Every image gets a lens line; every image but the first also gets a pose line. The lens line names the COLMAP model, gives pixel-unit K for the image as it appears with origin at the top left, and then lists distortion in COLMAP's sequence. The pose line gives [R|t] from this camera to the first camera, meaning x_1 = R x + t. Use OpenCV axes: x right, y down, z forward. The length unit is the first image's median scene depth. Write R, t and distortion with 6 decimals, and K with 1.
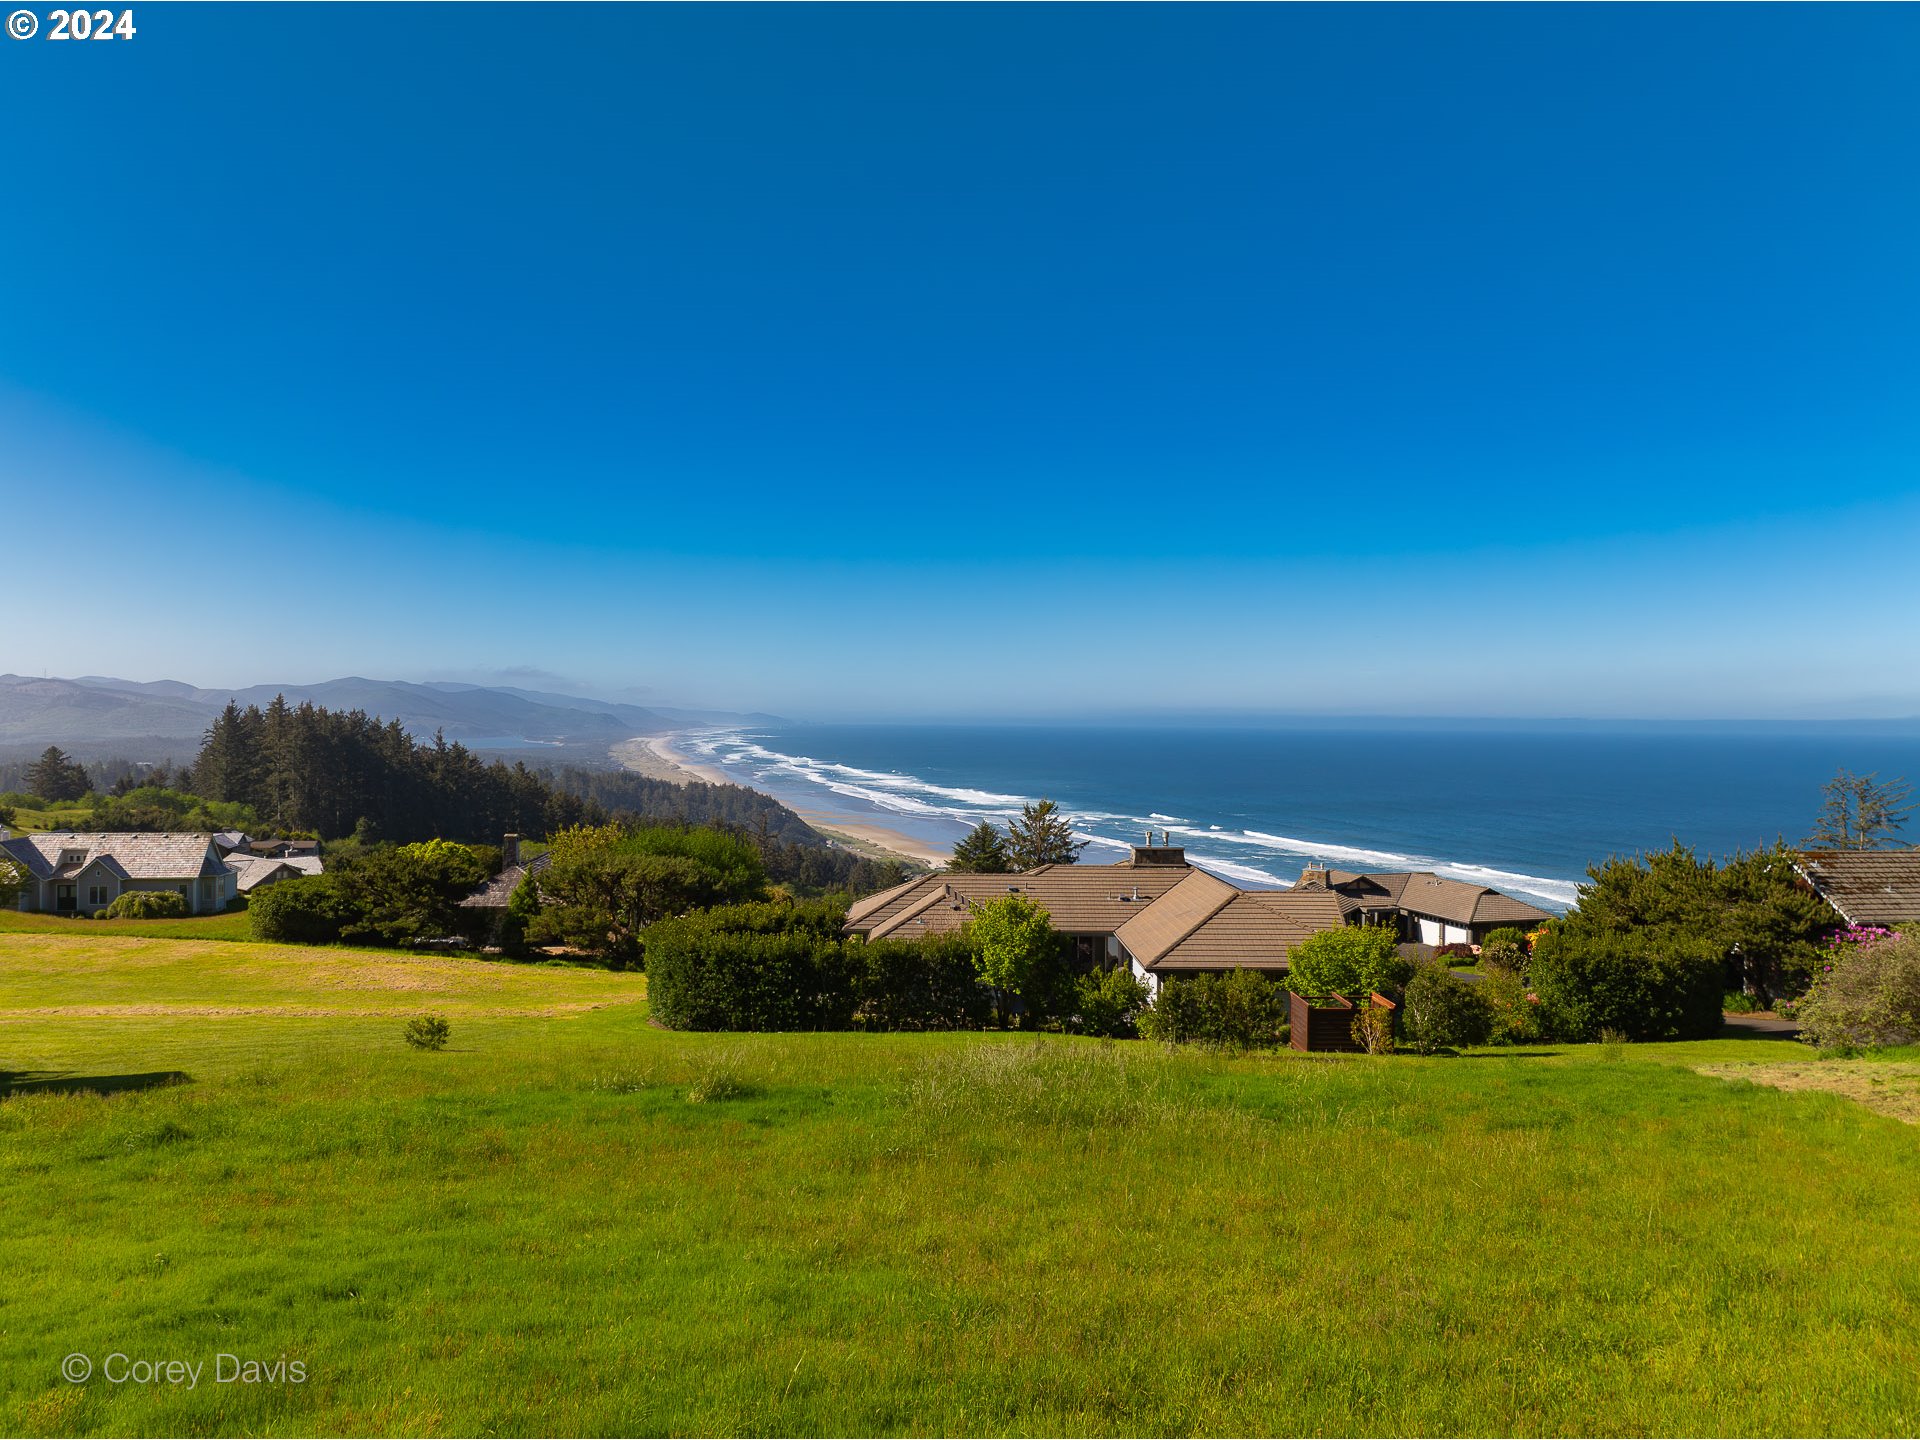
lens RADIAL K [[1352.6, 0, 953.5], [0, 1352.6, 712.7], [0, 0, 1]] dist [-0.031190, -0.010411]
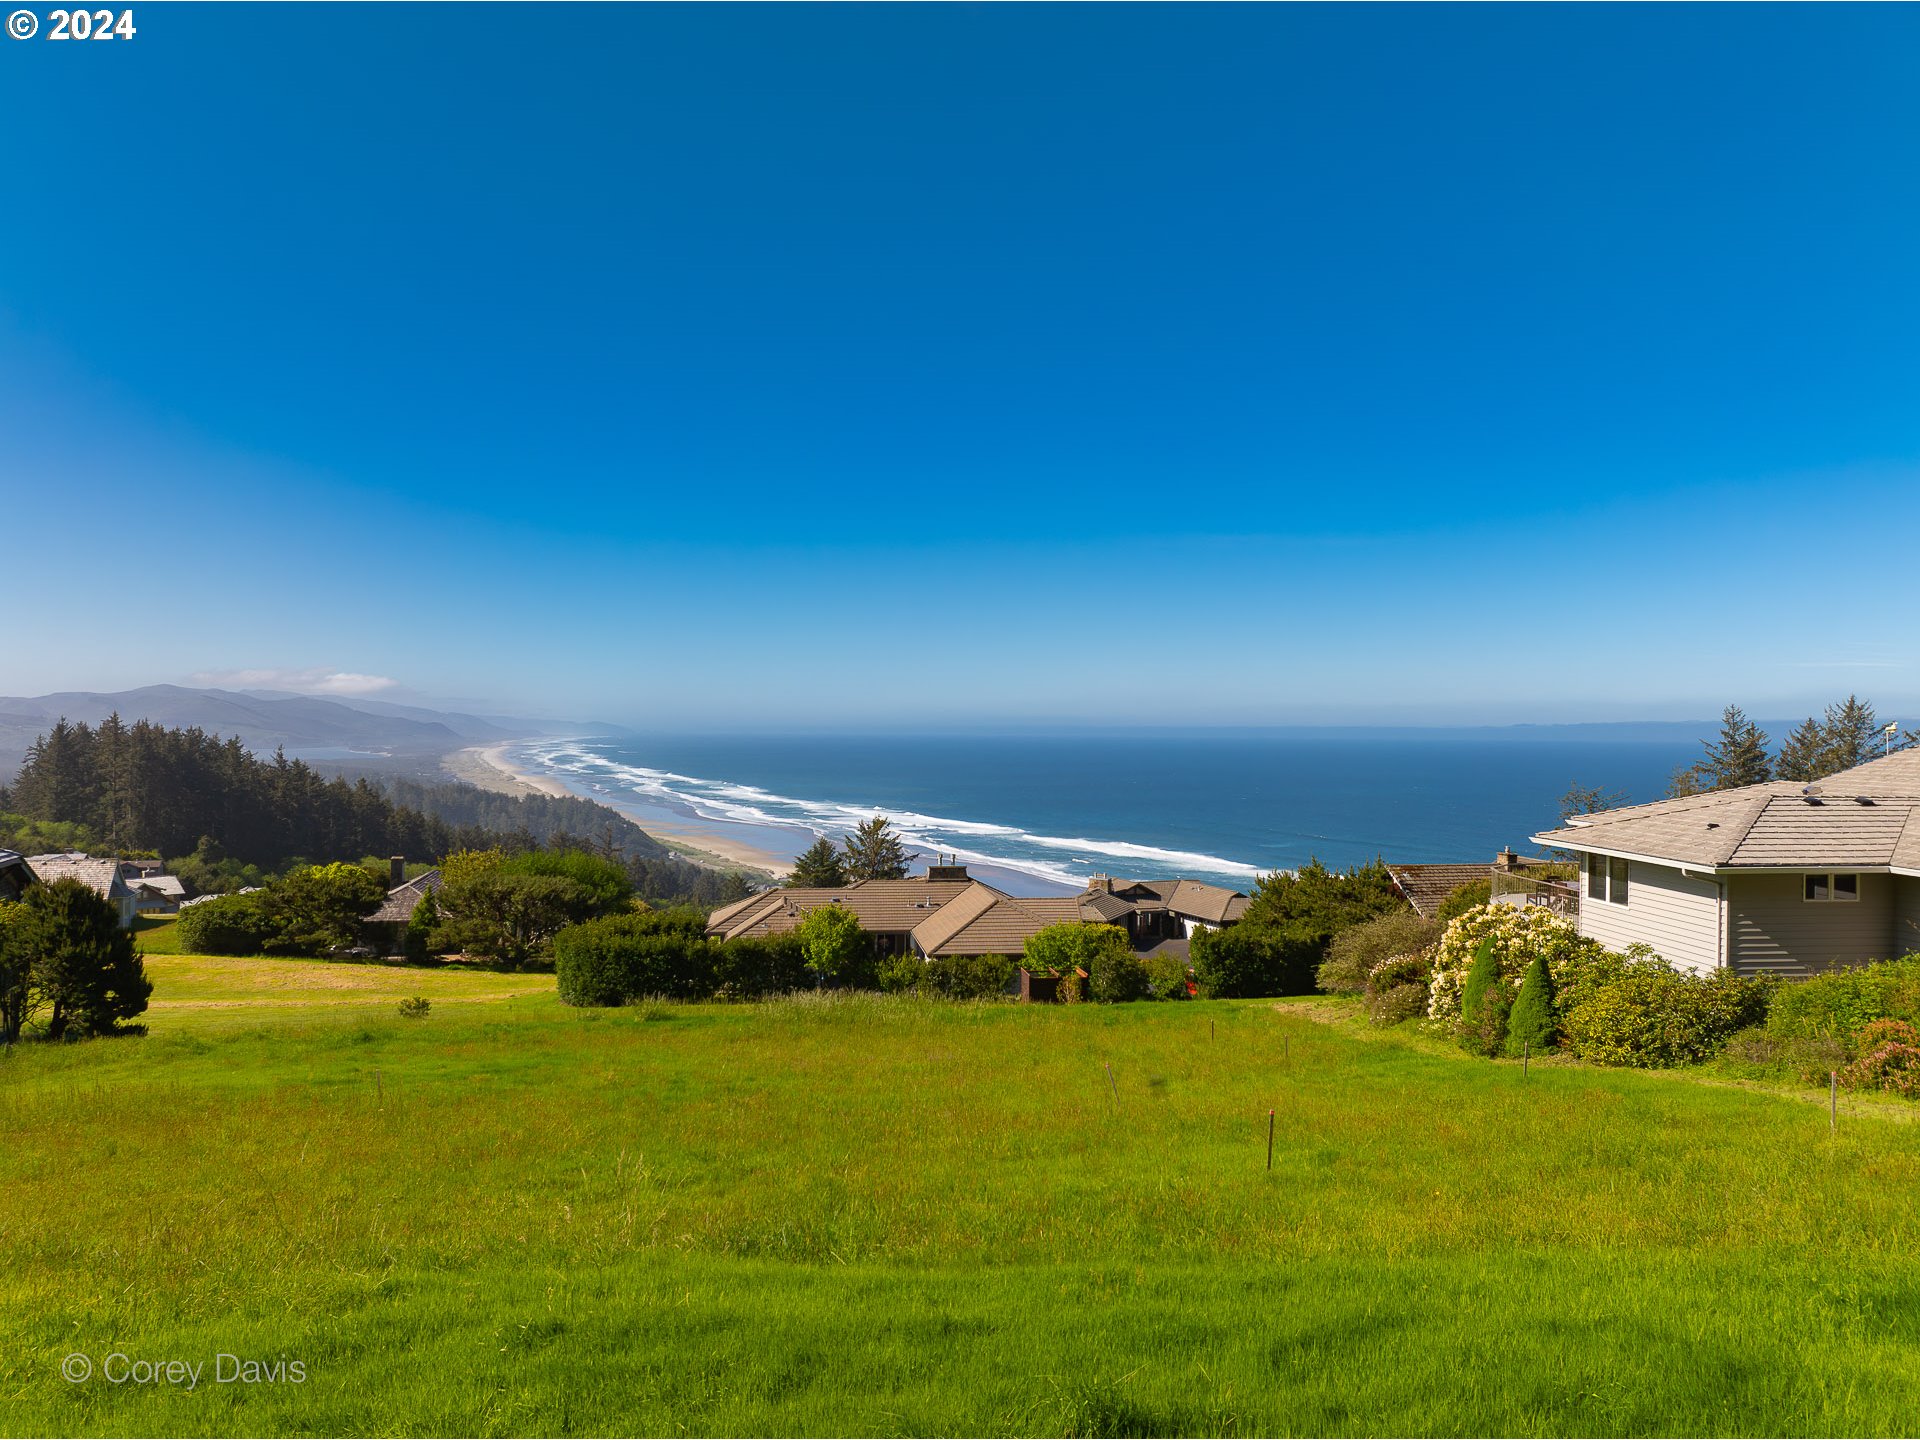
lens RADIAL K [[1352.6, 0, 949.6], [0, 1352.6, 717.0], [0, 0, 1]] dist [-0.031190, -0.010411]
pose [[0.993690, -0.000706, 0.112160, 0.004869], [0.001044, 0.999995, -0.002957, -0.029036], [-0.112157, 0.003055, 0.993686, -0.214356]]
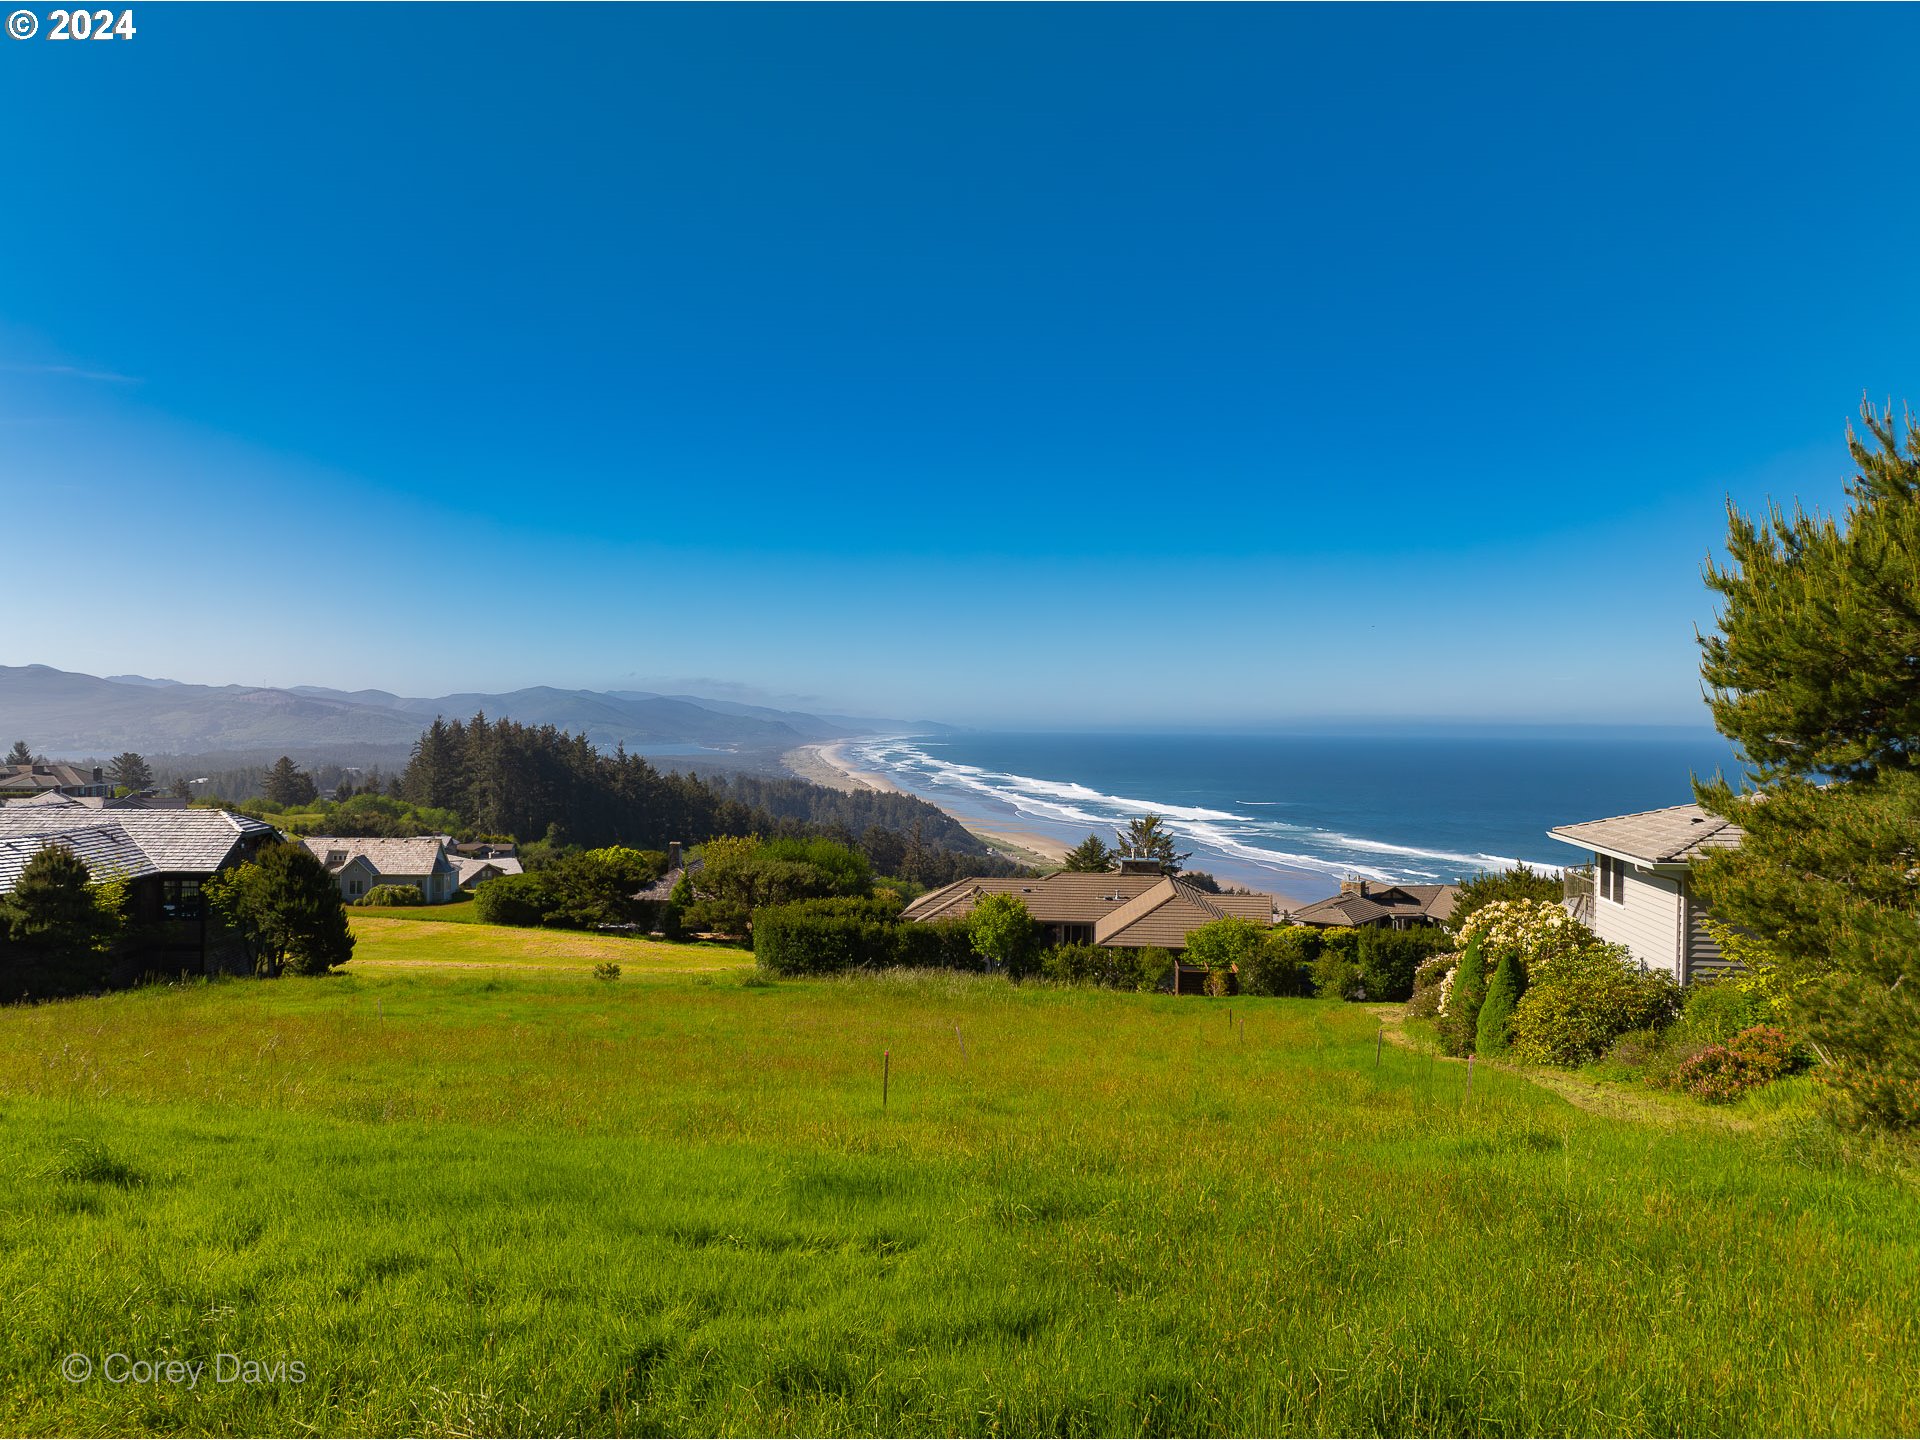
lens RADIAL K [[1352.6, 0, 952.7], [0, 1352.6, 713.1], [0, 0, 1]] dist [-0.031190, -0.010411]
pose [[0.992322, 0.000007, -0.123680, 0.093158], [-0.000678, 0.999985, -0.005381, -0.026113], [0.123679, 0.005424, 0.992308, -0.235451]]
